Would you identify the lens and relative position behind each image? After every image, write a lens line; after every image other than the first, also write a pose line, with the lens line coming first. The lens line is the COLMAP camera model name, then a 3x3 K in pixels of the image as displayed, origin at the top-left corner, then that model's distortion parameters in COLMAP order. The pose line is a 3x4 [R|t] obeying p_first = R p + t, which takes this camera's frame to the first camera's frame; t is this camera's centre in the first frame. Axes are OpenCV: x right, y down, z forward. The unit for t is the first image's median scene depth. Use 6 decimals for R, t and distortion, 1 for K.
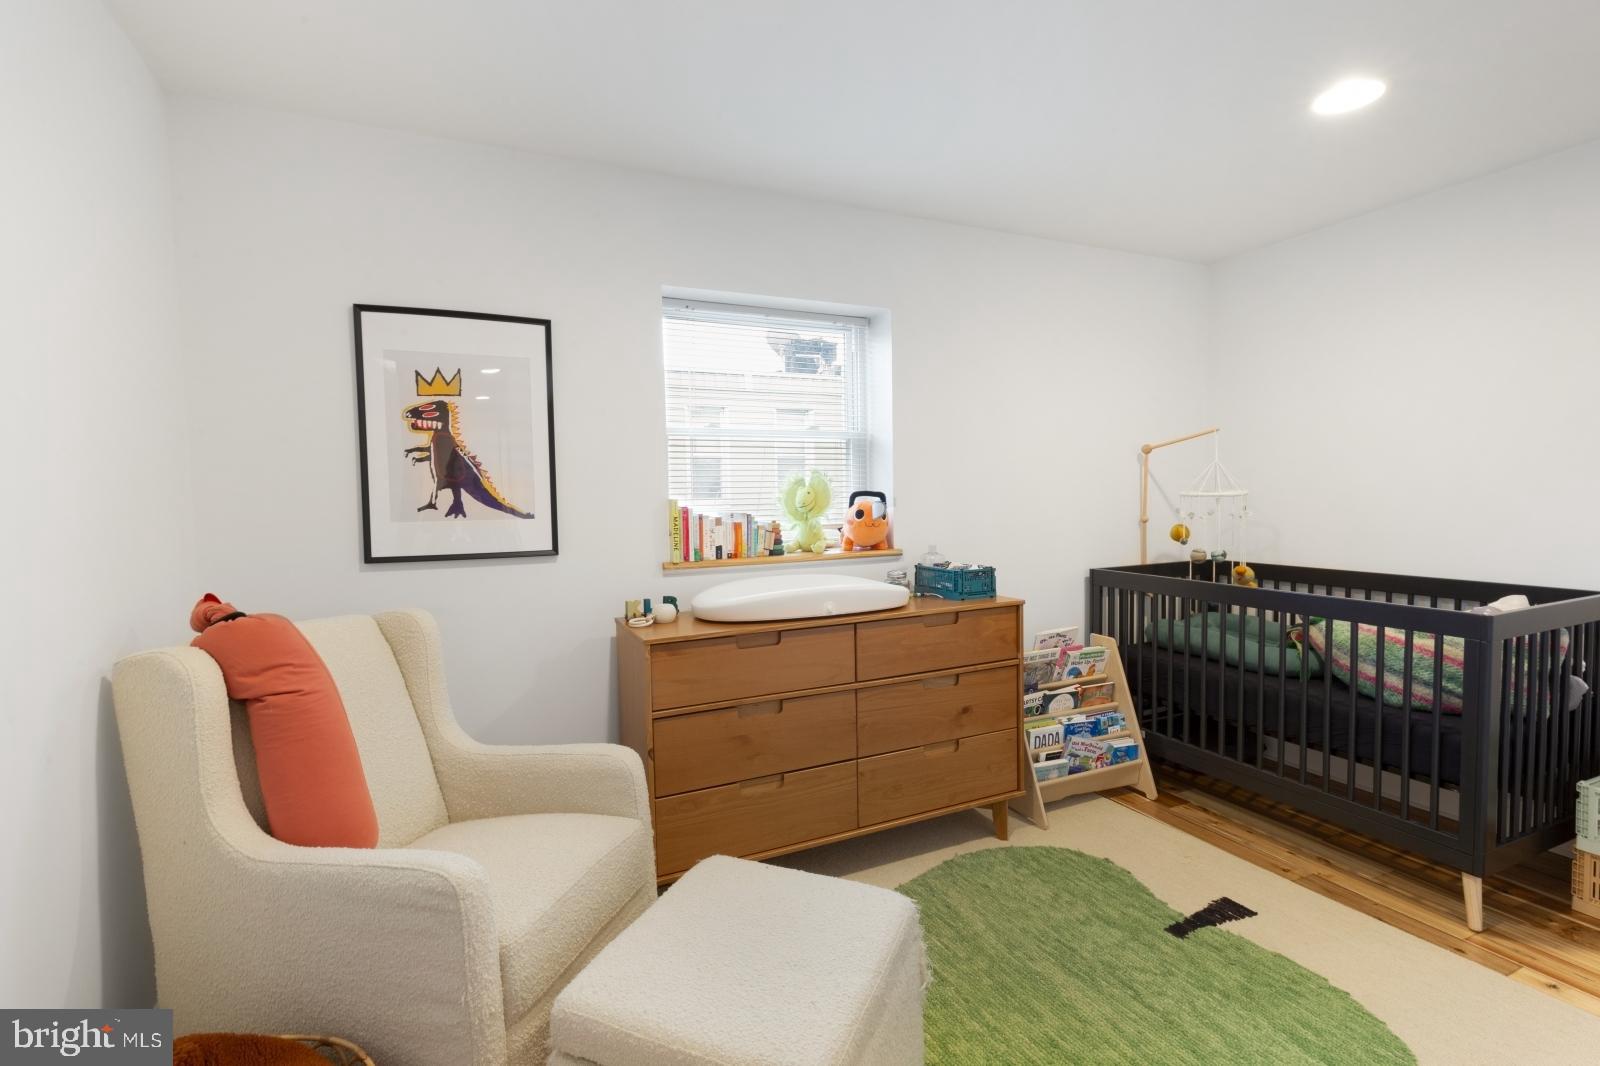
lens RADIAL K [[718.3, 0, 796.2], [0, 718.3, 505.7], [0, 0, 1]] dist [-0.000051, -0.000392]
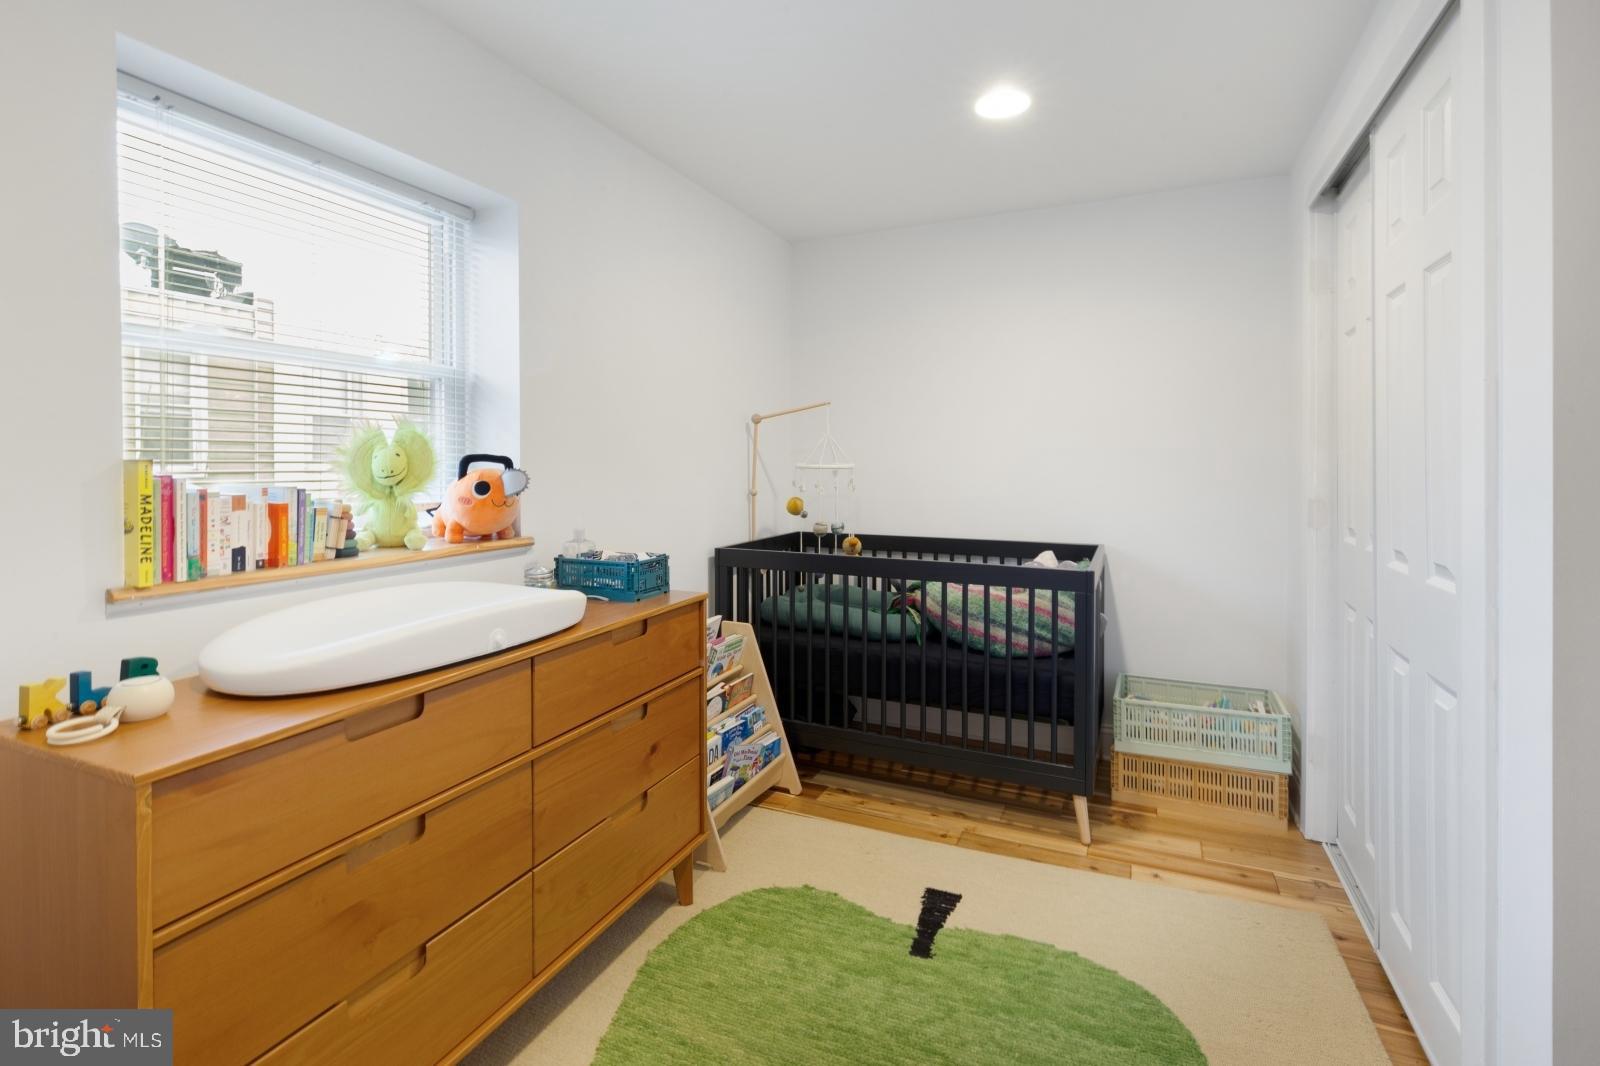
lens RADIAL K [[745.2, 0, 798.5], [0, 745.2, 457.6], [0, 0, 1]] dist [0.001297, -0.000012]
pose [[0.751216, 0.022257, 0.659681, -0.160640], [-0.003443, 0.999550, -0.029803, 0.003219], [-0.660047, 0.020117, 0.750955, 0.290996]]
